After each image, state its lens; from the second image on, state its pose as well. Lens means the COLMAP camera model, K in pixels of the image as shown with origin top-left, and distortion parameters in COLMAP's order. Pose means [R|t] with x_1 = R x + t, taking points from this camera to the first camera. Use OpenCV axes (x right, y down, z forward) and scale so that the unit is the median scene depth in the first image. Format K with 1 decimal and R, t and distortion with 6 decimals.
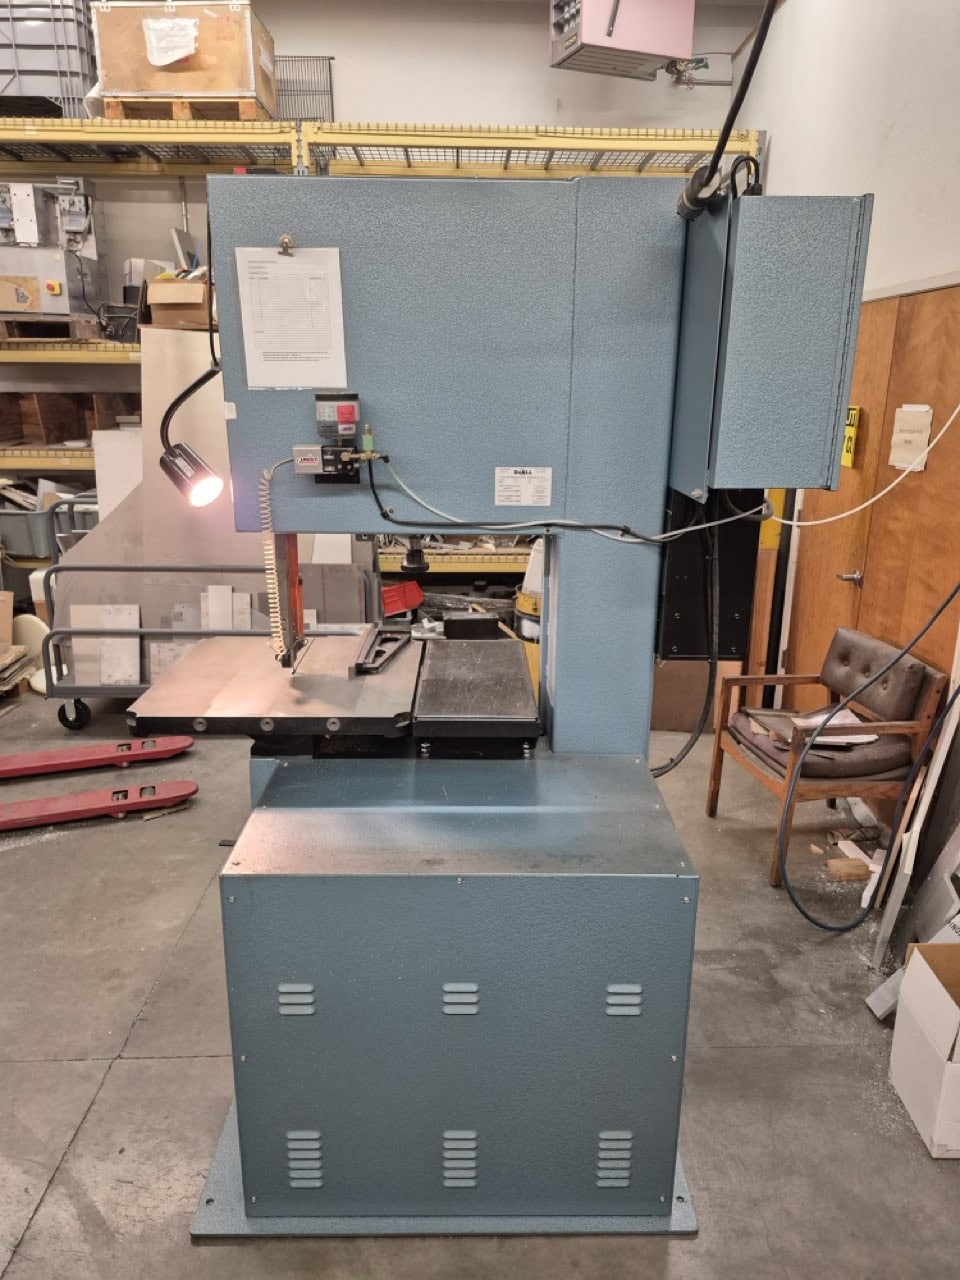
lens RADIAL K [[891.4, 0, 480.0], [0, 891.4, 640.0], [0, 0, 1]] dist [0.001828, 0.002989]
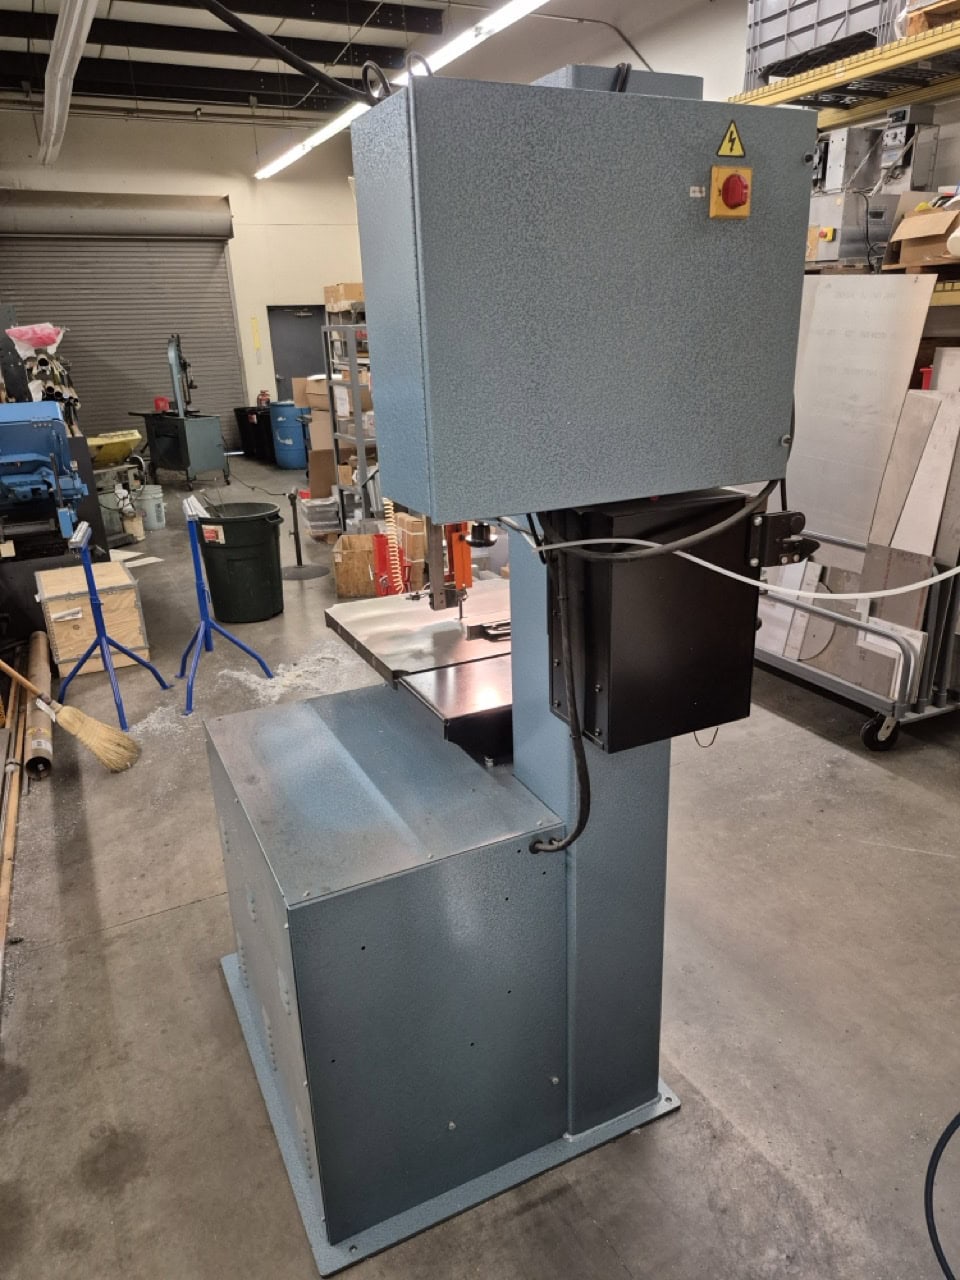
lens RADIAL K [[891.4, 0, 480.0], [0, 891.4, 640.0], [0, 0, 1]] dist [0.001828, 0.002989]
pose [[0.429971, 0.275482, -0.859787, 0.349512], [-0.222987, 0.955212, 0.194543, -0.071395], [0.874872, 0.108073, 0.472143, 0.247234]]
